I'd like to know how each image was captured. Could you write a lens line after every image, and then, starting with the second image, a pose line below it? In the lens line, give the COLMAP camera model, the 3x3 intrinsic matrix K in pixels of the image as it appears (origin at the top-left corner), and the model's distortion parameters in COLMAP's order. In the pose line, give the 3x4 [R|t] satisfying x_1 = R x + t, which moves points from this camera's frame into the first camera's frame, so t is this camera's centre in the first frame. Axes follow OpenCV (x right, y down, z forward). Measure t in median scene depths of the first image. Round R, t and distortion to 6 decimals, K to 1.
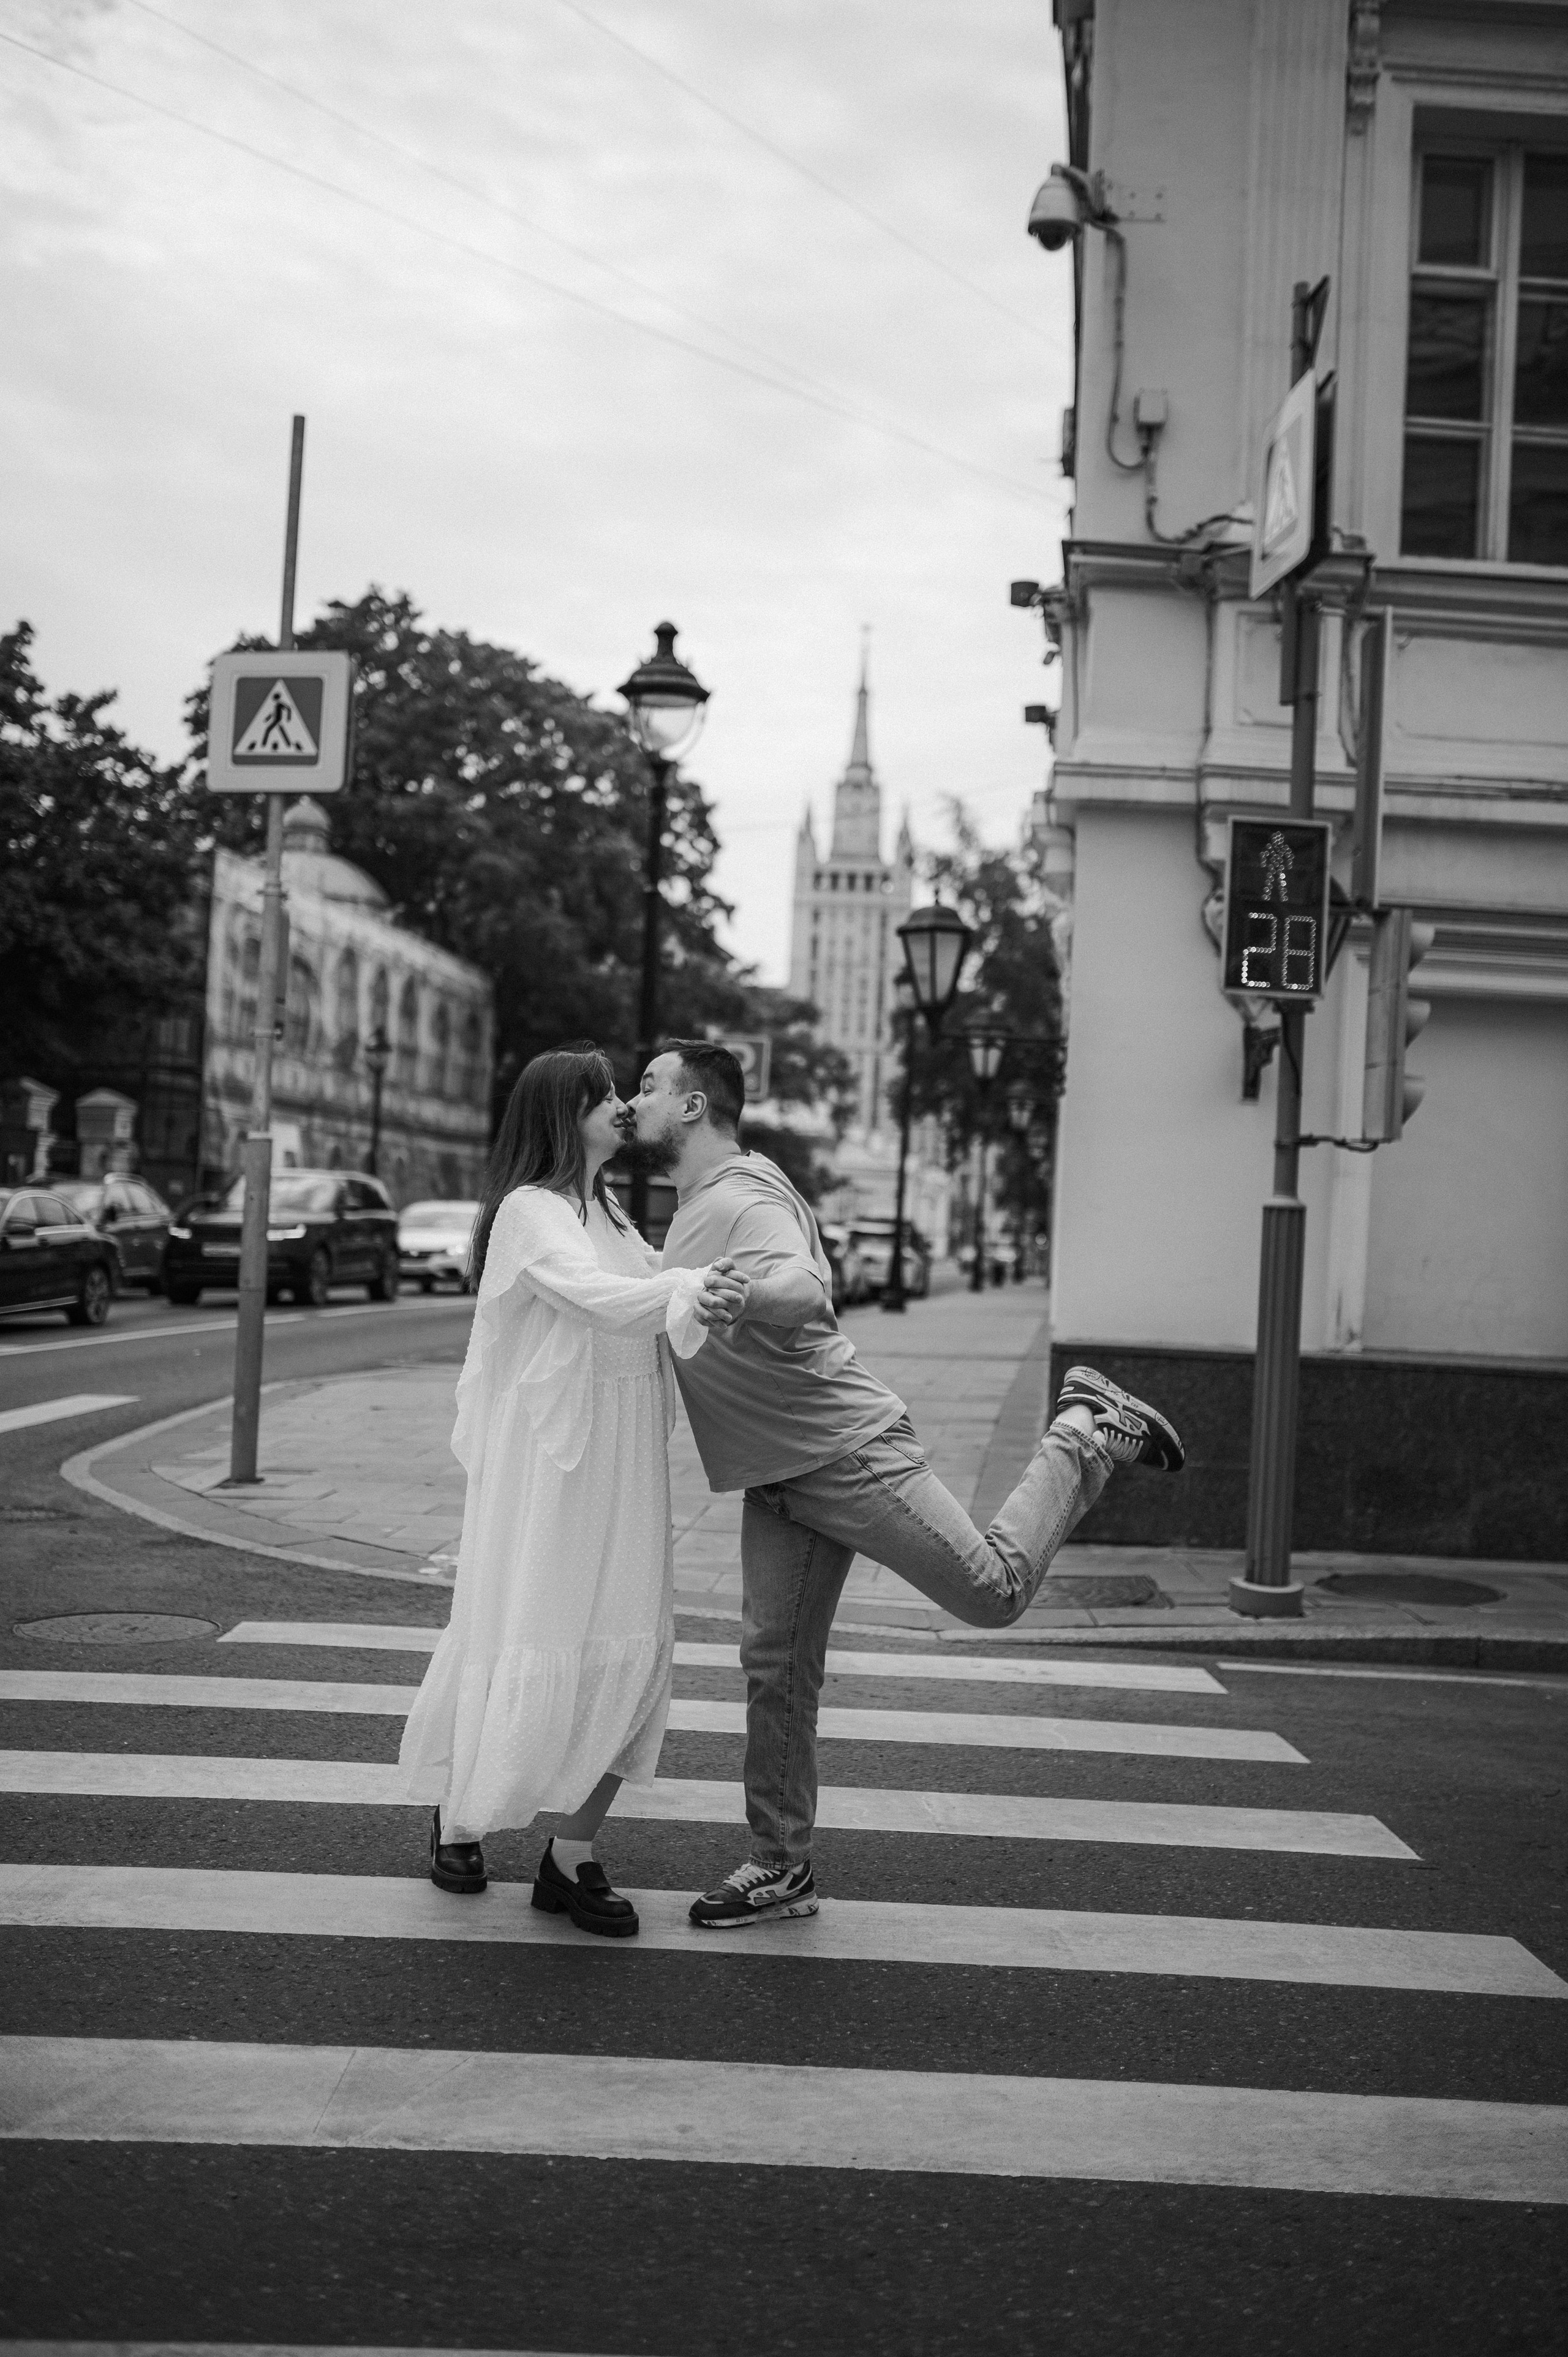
lens RADIAL K [[3207.4, 0, 795.4], [0, 3207.4, 1084.2], [0, 0, 1]] dist [0.464093, -0.901604]
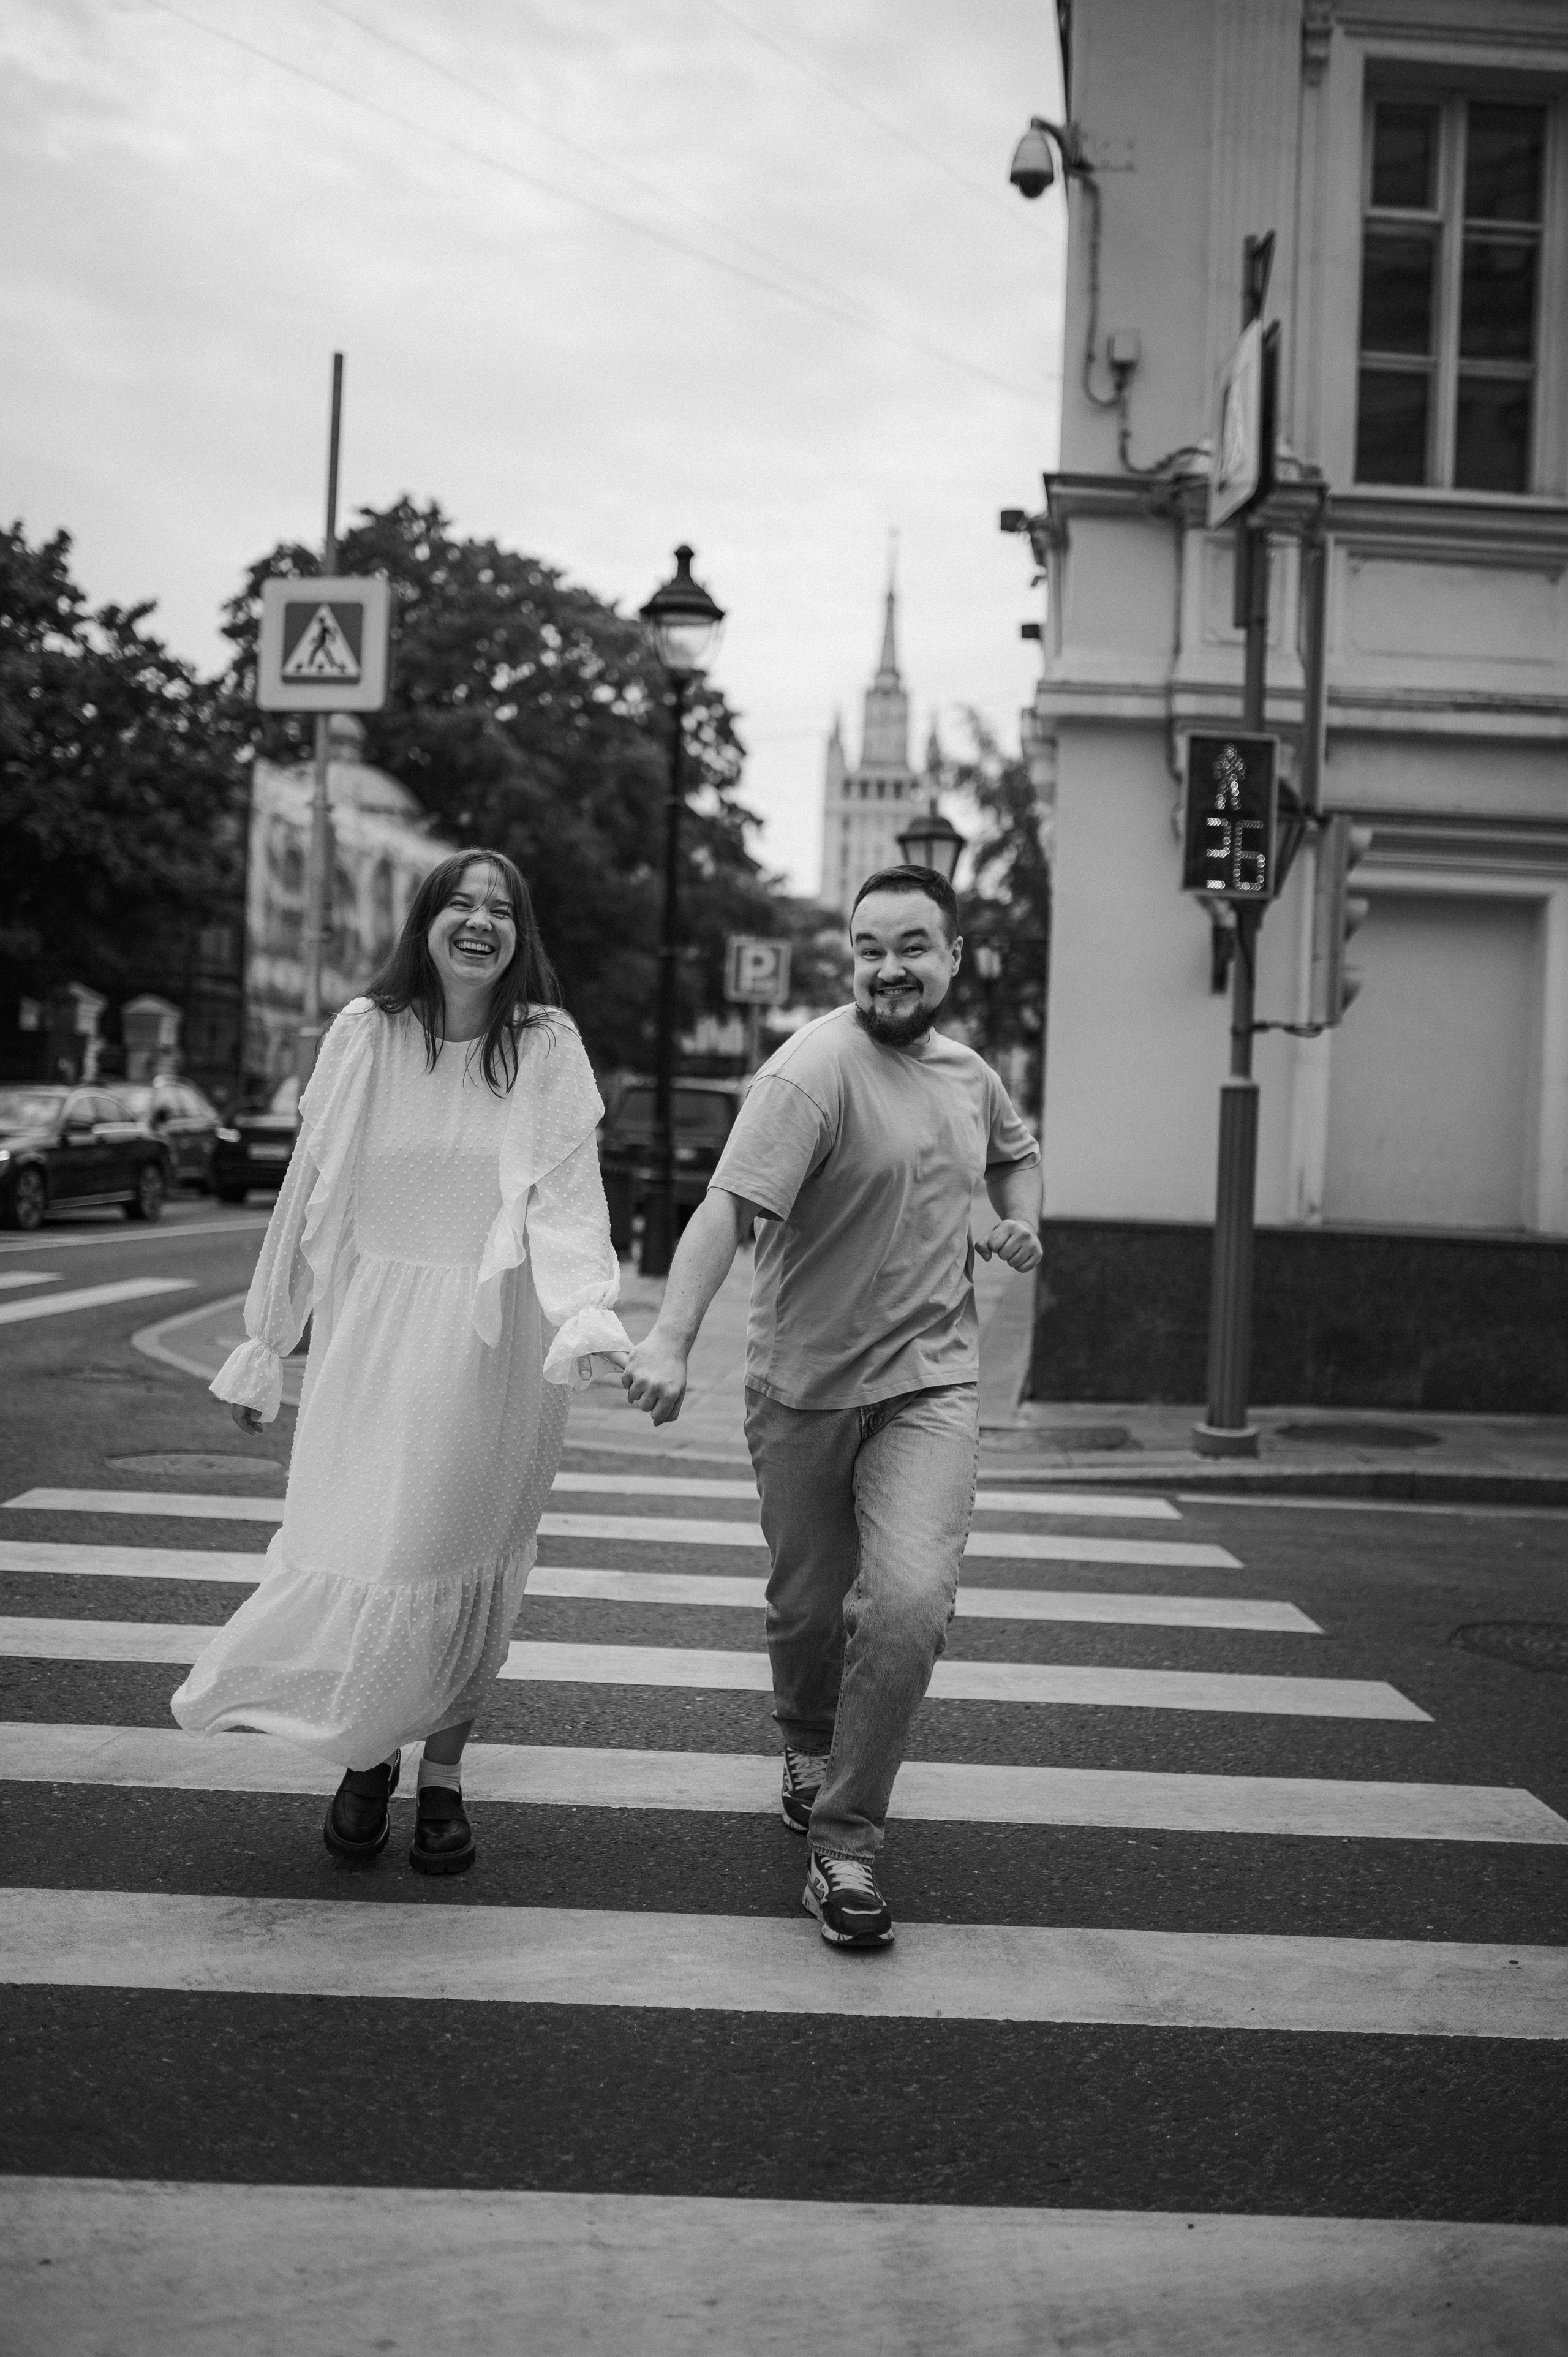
lens RADIAL K [[3433.0, 0, 784.0], [0, 3433.0, 1178.5], [0, 0, 1]] dist [0.480420, -0.012571]
pose [[0.999783, -0.002101, -0.020725, 0.017962], [0.003129, 0.998760, 0.049695, 0.008729], [0.020595, -0.049749, 0.998549, -0.166221]]
